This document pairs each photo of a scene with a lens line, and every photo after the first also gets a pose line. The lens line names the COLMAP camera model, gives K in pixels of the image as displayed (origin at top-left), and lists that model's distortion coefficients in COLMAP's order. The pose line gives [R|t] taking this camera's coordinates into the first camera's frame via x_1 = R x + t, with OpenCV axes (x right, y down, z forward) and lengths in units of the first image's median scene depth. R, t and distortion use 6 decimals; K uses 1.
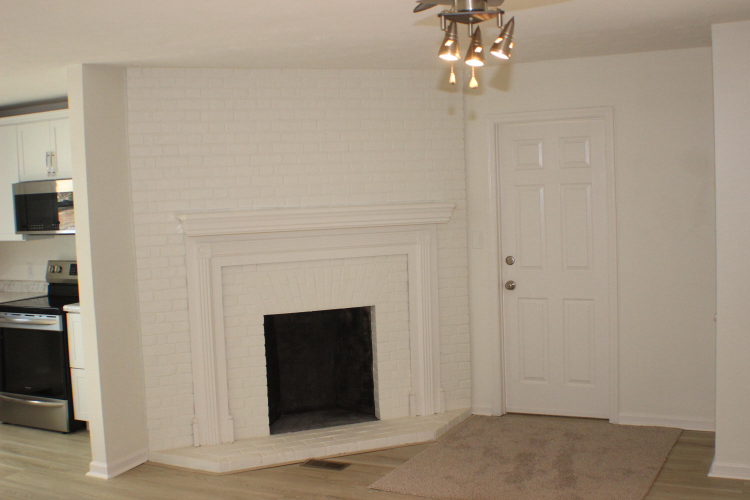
lens RADIAL K [[836.9, 0, 375.0], [0, 836.9, 250.0], [0, 0, 1]] dist [-0.135621, 0.030127]
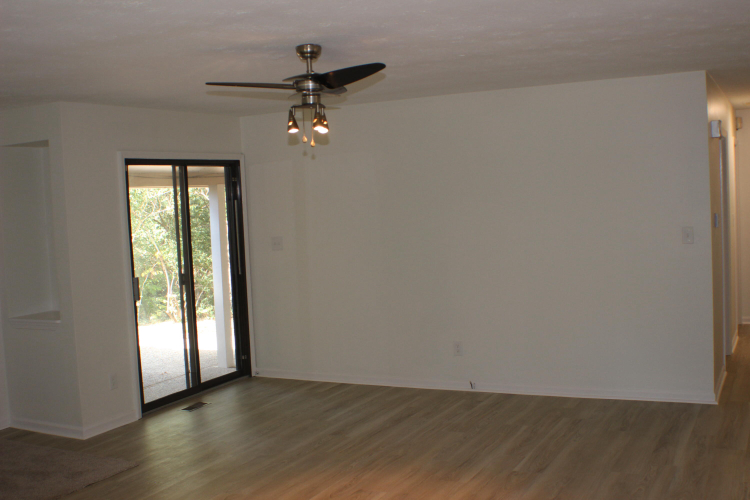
lens RADIAL K [[836.9, 0, 375.0], [0, 836.9, 250.0], [0, 0, 1]] dist [-0.135621, 0.030127]
pose [[-0.004642, -0.023169, 0.999721, -0.774001], [0.125530, 0.991810, 0.023569, 0.000167], [-0.992079, 0.125604, -0.001696, 0.415385]]
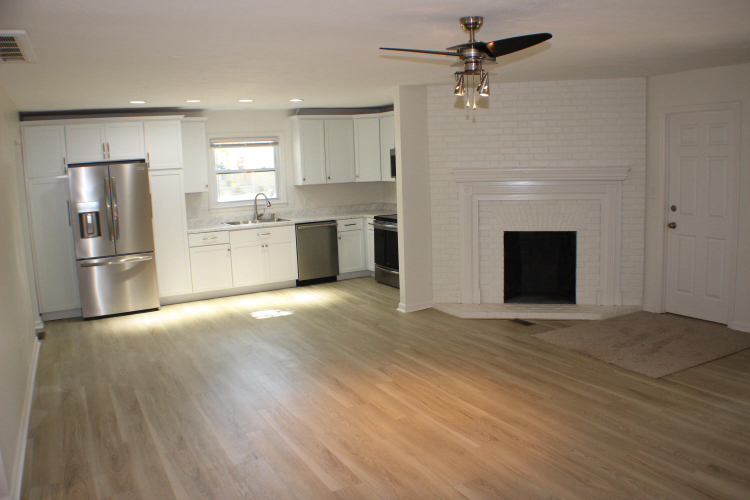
lens RADIAL K [[606.0, 0, 371.7], [0, 606.0, 252.8], [0, 0, 1]] dist [-0.203513, 0.081057]
pose [[0.822662, 0.092357, -0.560978, 0.333141], [-0.036392, 0.993248, 0.110156, -0.001631], [0.567364, -0.070206, 0.820469, -0.140514]]
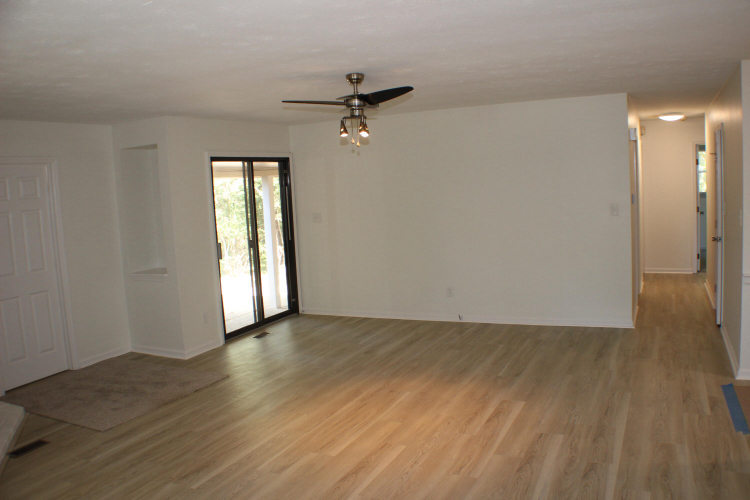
lens RADIAL K [[612.1, 0, 381.5], [0, 612.1, 247.2], [0, 0, 1]] dist [-0.189105, 0.084608]
pose [[-0.028450, -0.061224, 0.997719, -0.793965], [0.133352, 0.988968, 0.064489, -0.001742], [-0.990660, 0.134882, -0.019972, 0.465714]]
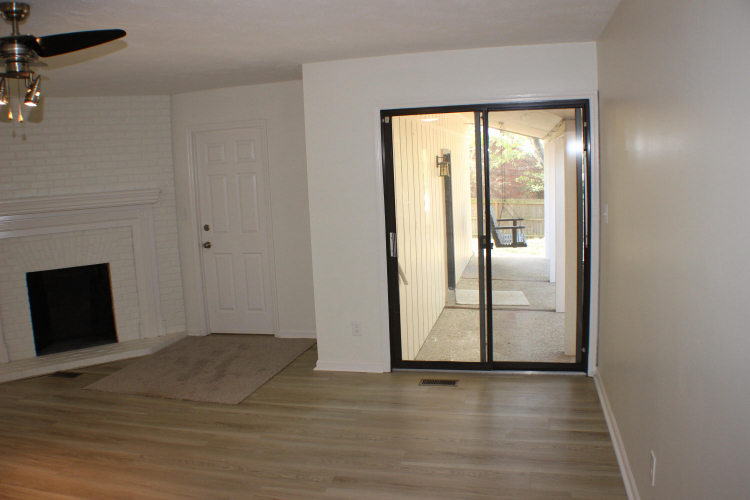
lens RADIAL K [[606.0, 0, 371.7], [0, 606.0, 252.8], [0, 0, 1]] dist [-0.203513, 0.081057]
pose [[0.972463, -0.037380, 0.230040, 0.223420], [0.023539, 0.997760, 0.062619, -0.002073], [-0.231865, -0.055480, 0.971165, -0.070575]]
